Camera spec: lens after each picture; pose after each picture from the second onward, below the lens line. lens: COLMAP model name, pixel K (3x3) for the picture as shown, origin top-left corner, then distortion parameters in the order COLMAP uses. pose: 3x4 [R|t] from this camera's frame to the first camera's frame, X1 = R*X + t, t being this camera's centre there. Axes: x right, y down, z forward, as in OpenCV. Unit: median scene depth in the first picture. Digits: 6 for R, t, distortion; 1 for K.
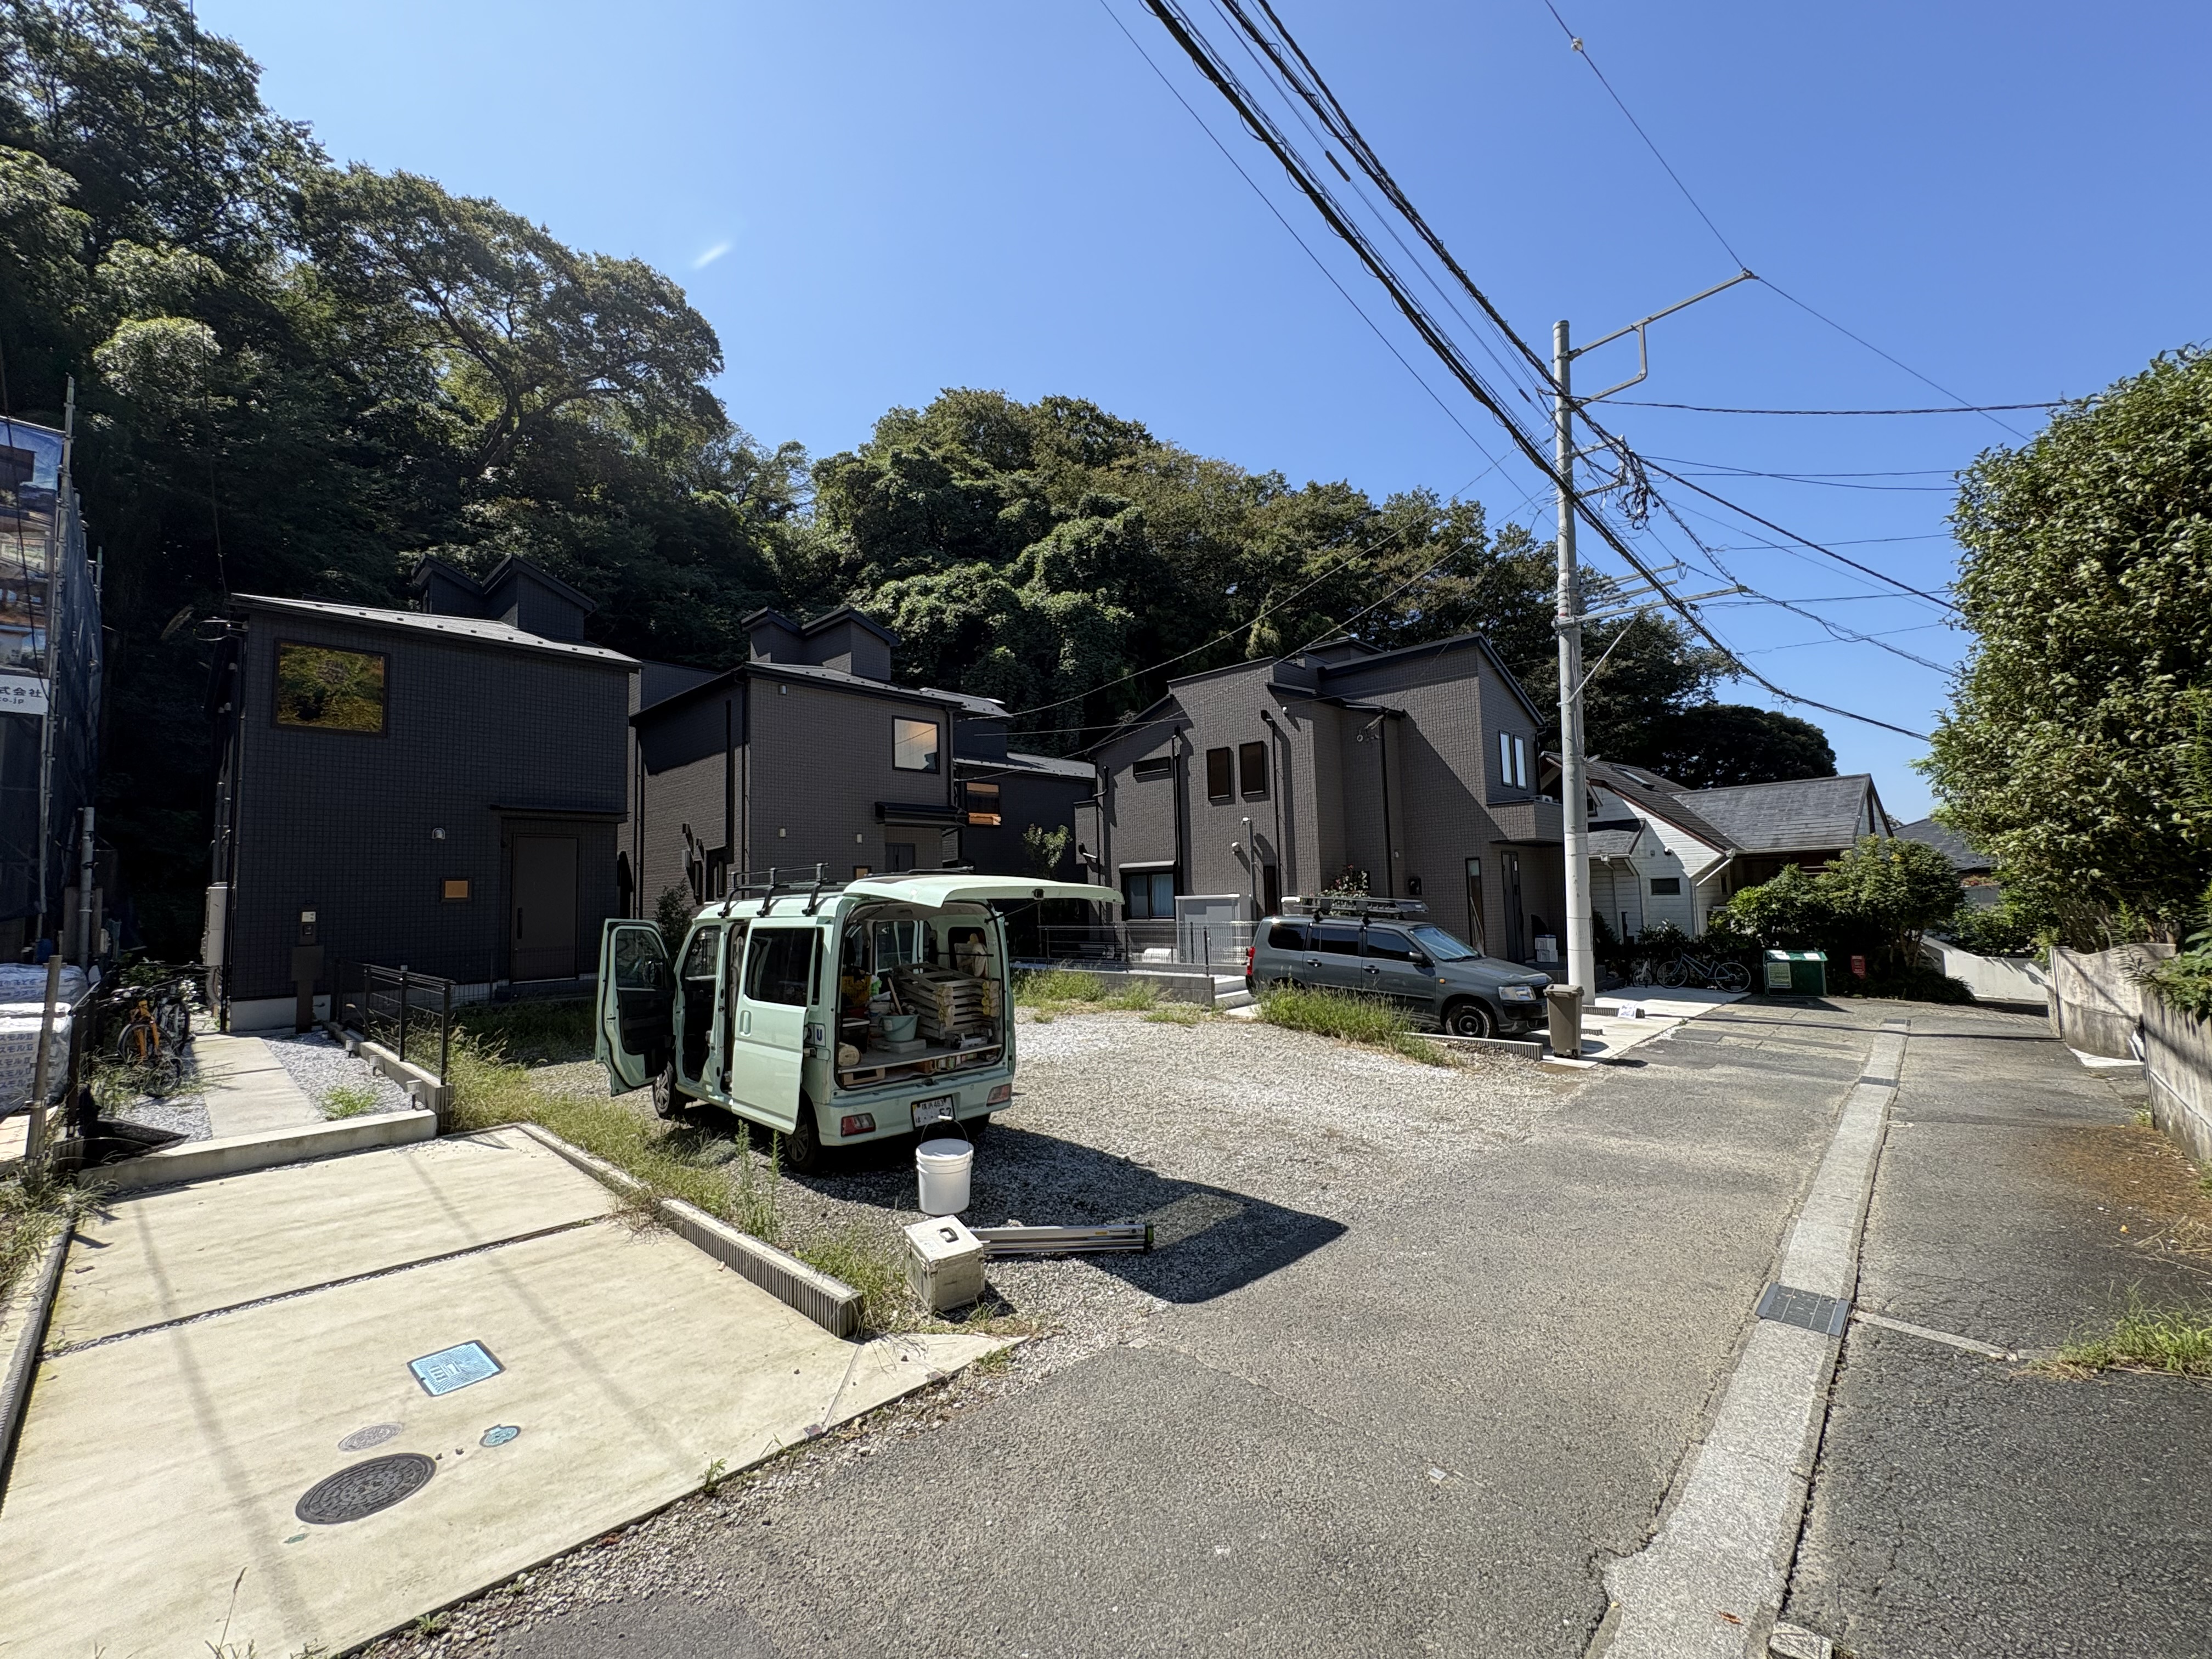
lens RADIAL K [[882.1, 0, 1105.5], [0, 882.1, 836.6], [0, 0, 1]] dist [-0.000224, 0.000233]
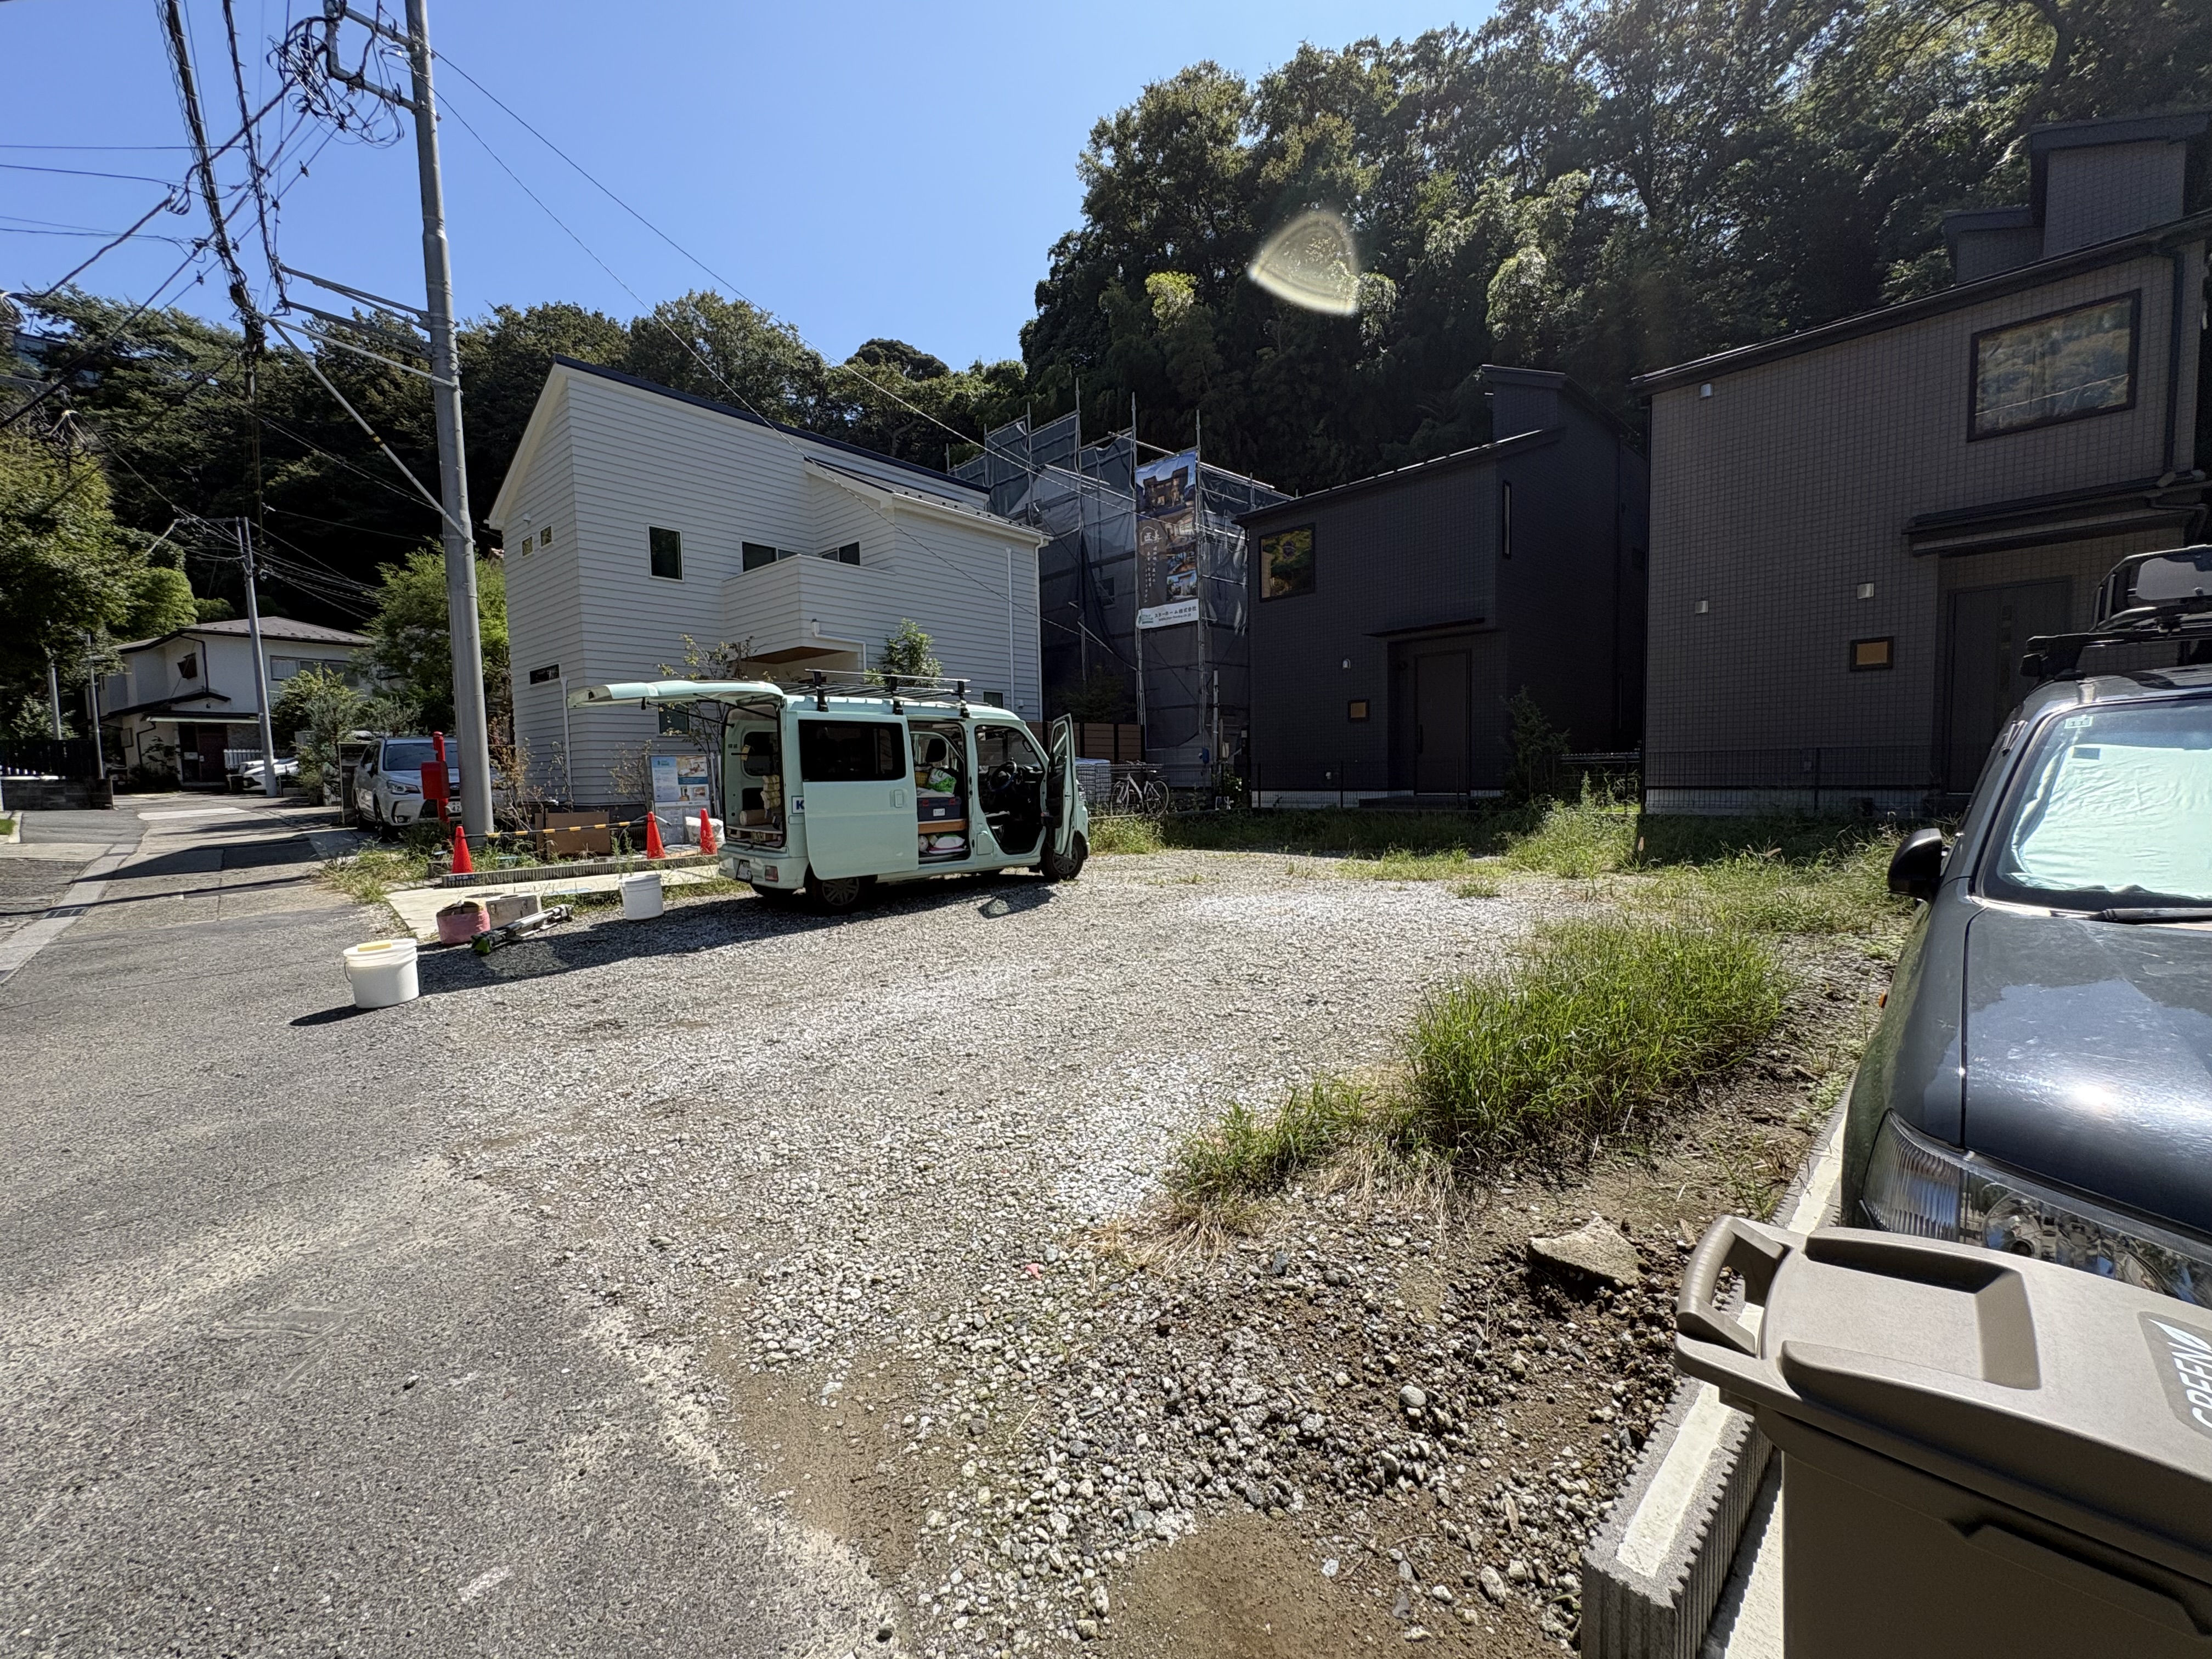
lens RADIAL K [[882.1, 0, 1105.5], [0, 882.1, 836.6], [0, 0, 1]] dist [-0.000224, 0.000233]
pose [[-0.054206, 0.098869, -0.993623, 0.150062], [0.089896, 0.991528, 0.093756, 0.027561], [0.994475, -0.084241, -0.062635, 0.231270]]
